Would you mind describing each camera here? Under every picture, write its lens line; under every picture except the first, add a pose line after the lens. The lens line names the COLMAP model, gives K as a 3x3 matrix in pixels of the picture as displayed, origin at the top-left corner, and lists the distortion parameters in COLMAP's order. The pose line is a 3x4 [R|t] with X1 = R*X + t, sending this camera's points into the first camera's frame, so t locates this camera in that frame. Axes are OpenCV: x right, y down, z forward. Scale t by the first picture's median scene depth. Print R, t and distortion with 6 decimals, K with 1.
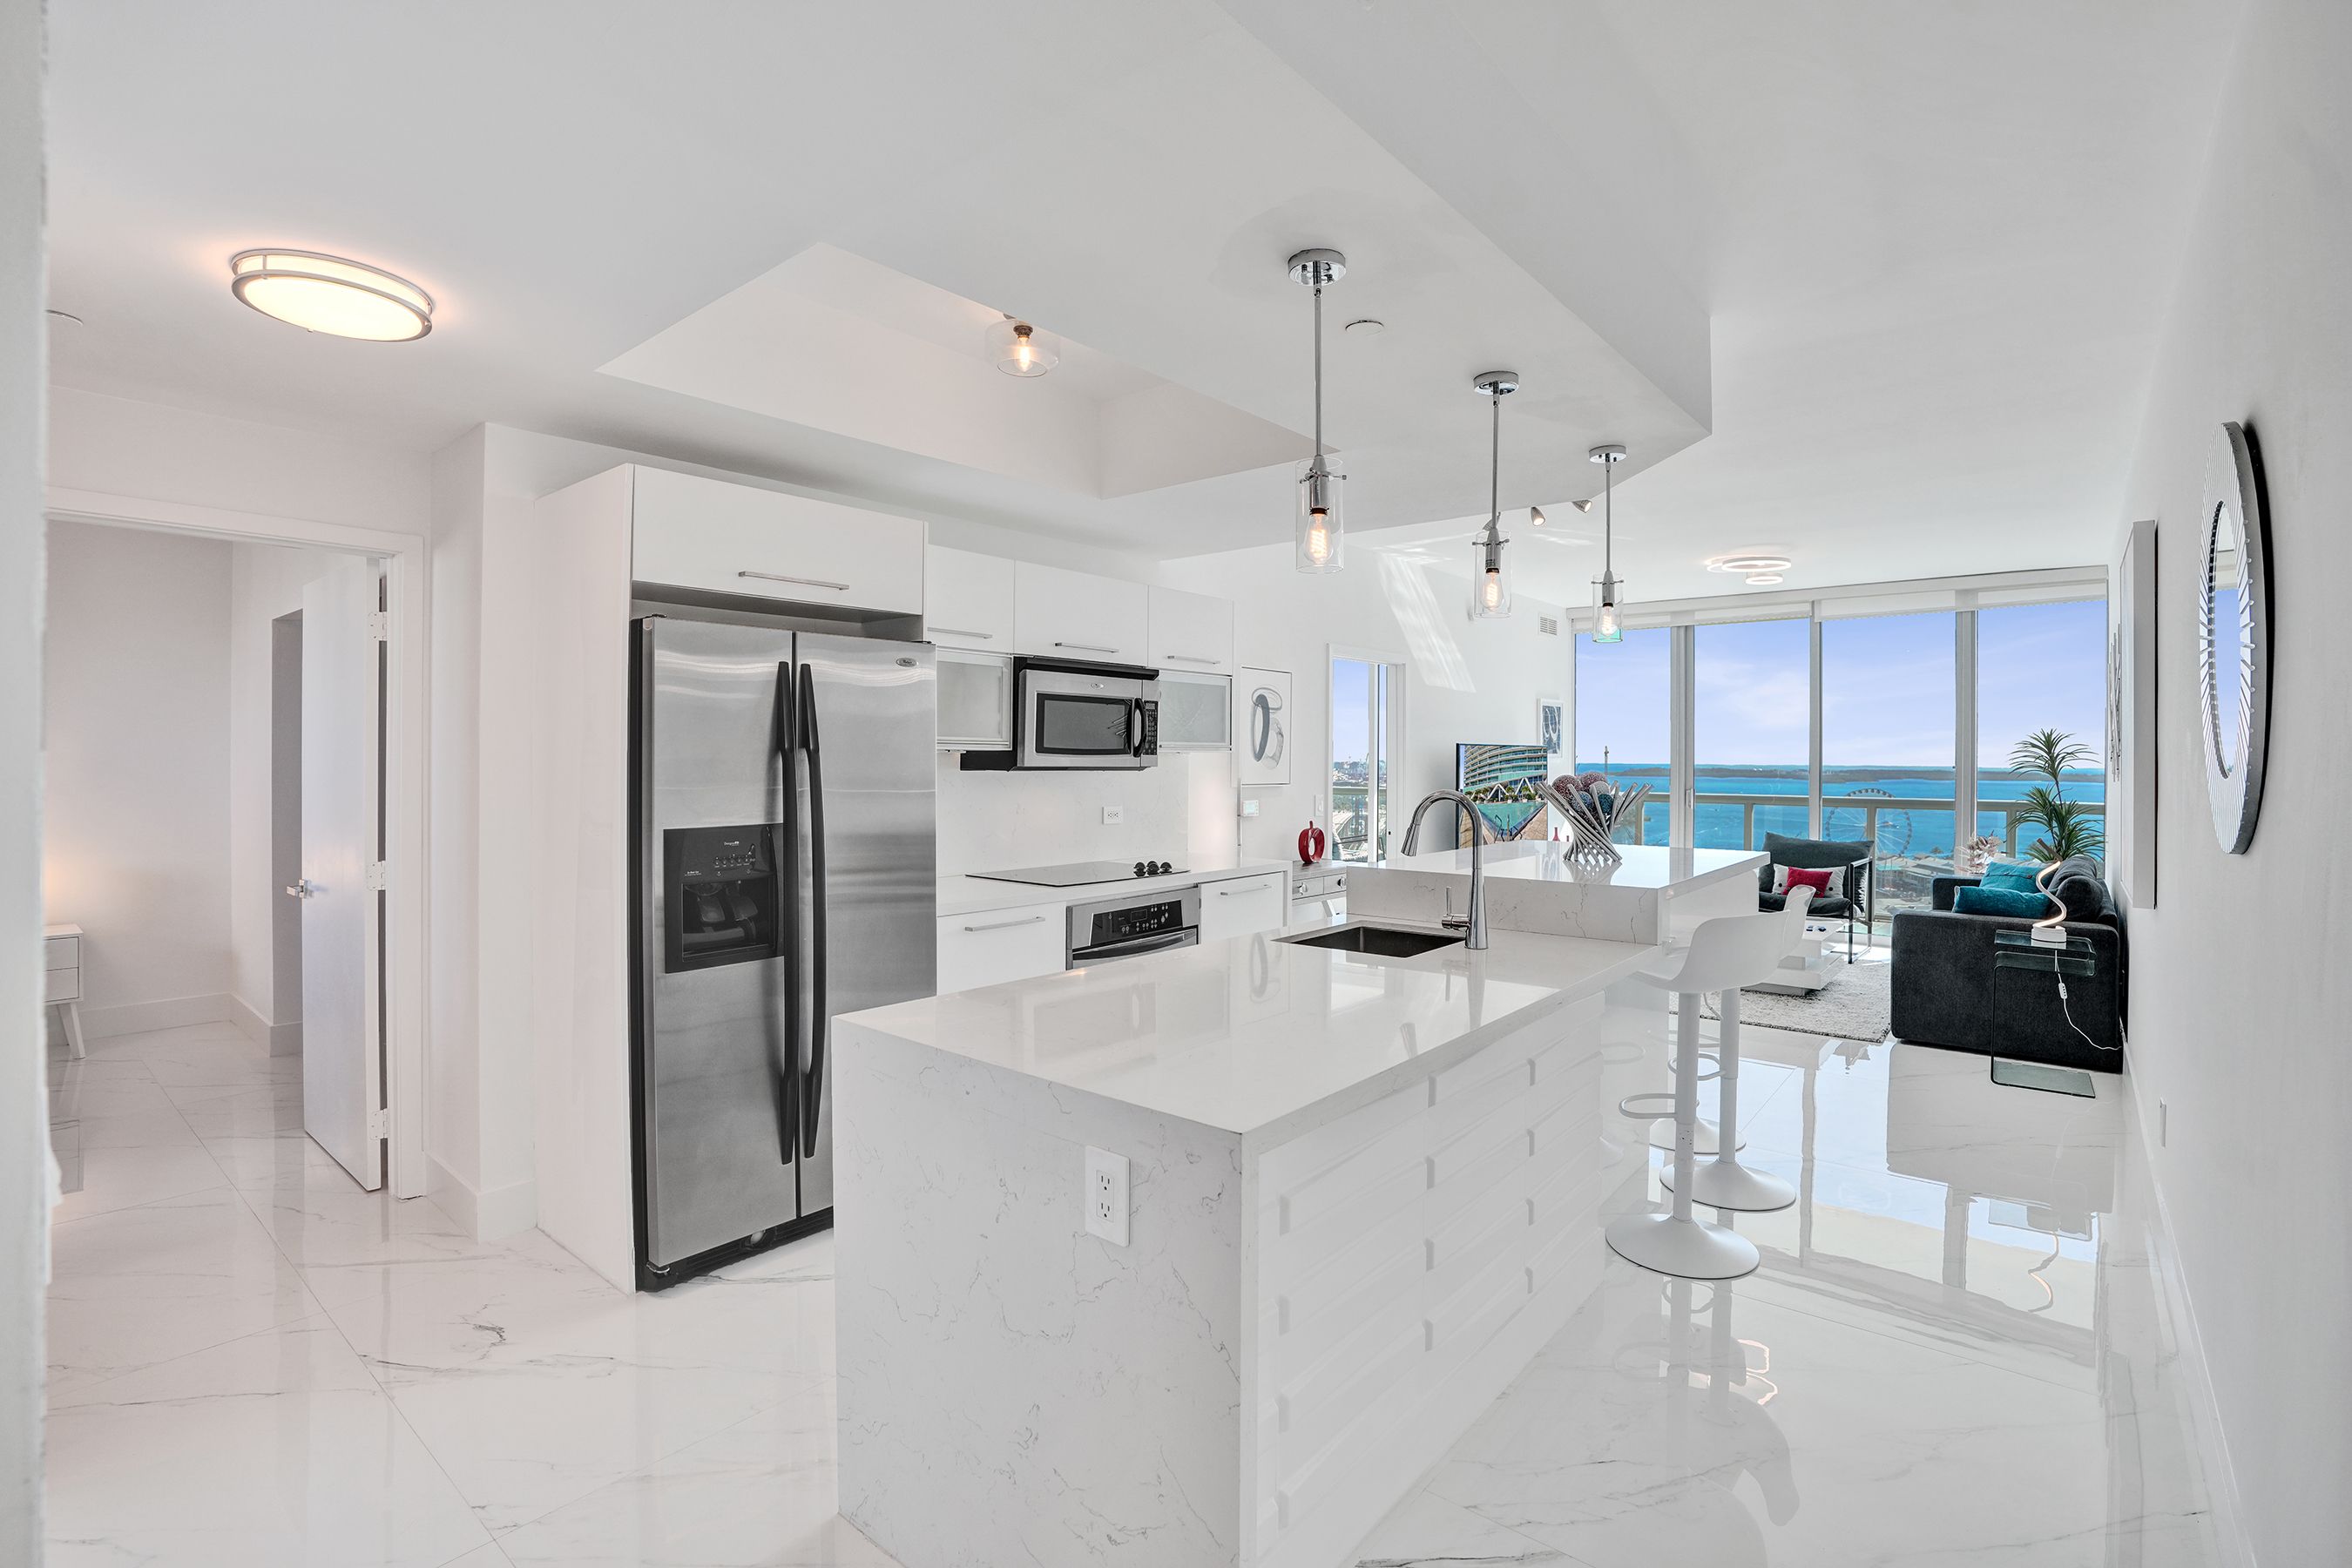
lens RADIAL K [[1100.9, 0, 1198.8], [0, 1100.9, 754.5], [0, 0, 1]] dist [-0.056229, 0.015572]
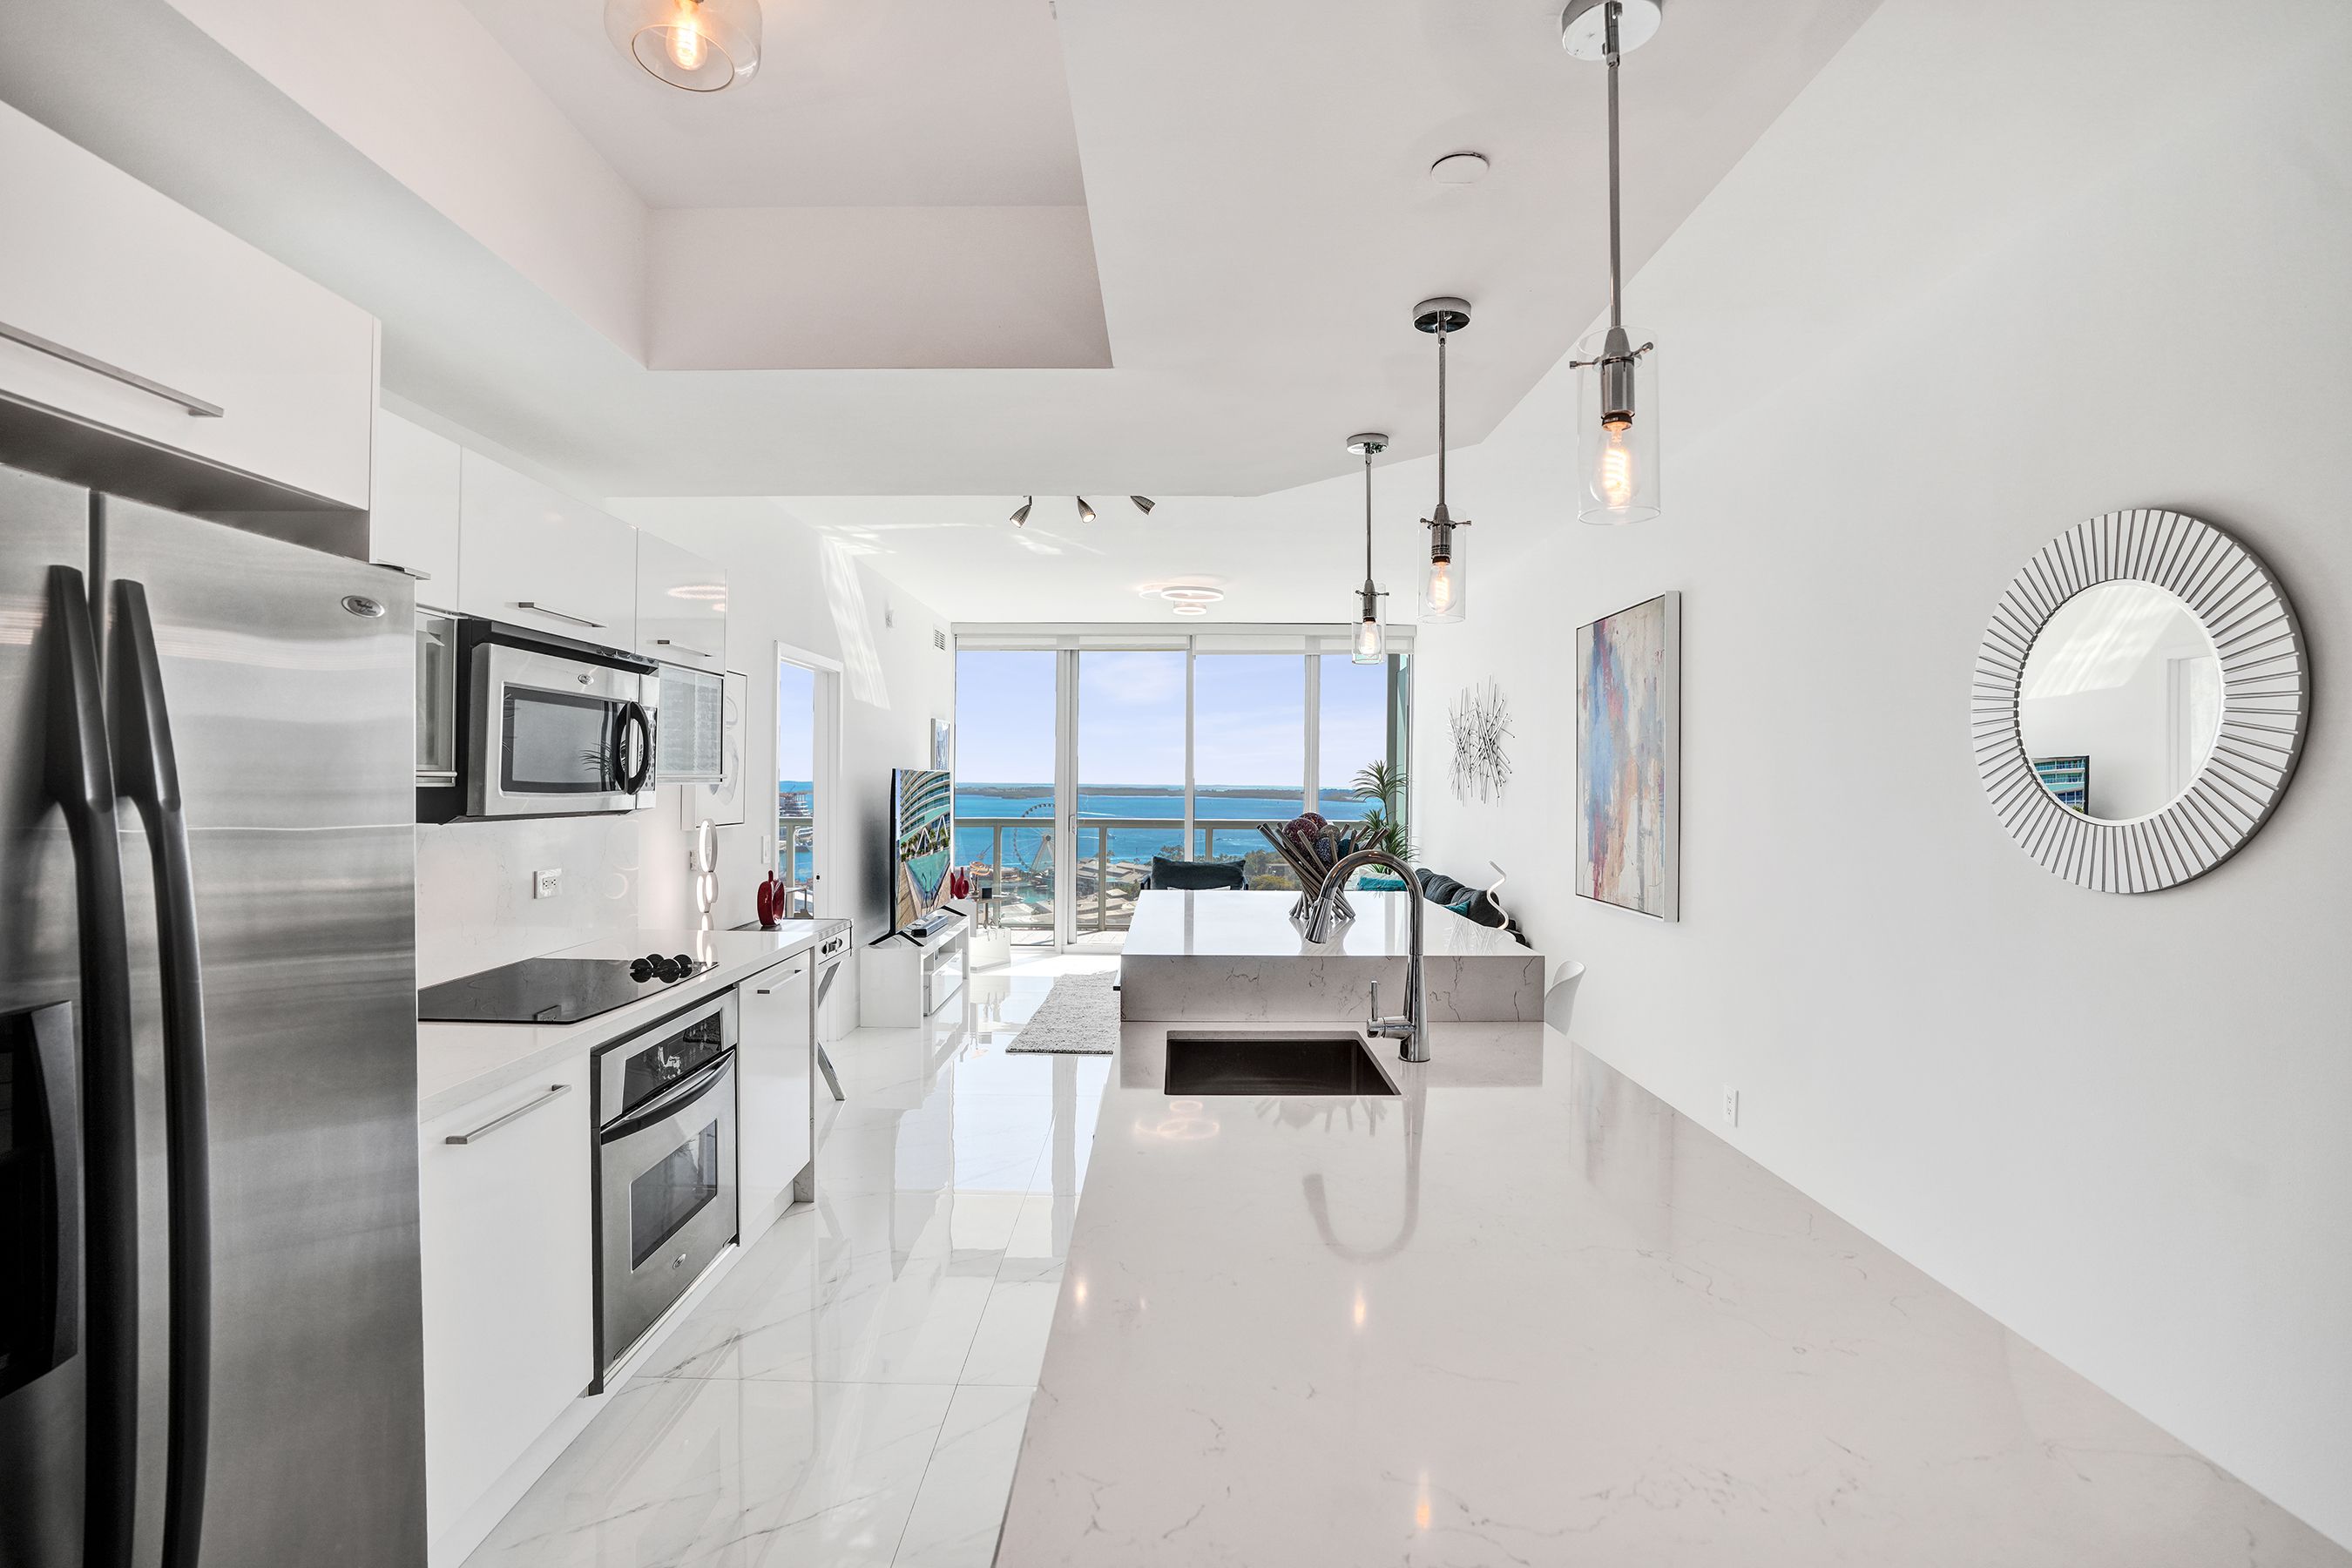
lens RADIAL K [[1100.9, 0, 1189.7], [0, 1100.9, 777.7], [0, 0, 1]] dist [-0.056229, 0.015572]
pose [[0.771352, 0.000851, 0.636408, -0.191596], [-0.003628, 0.999989, 0.003060, -0.009835], [-0.636398, -0.004669, 0.771347, 0.286475]]
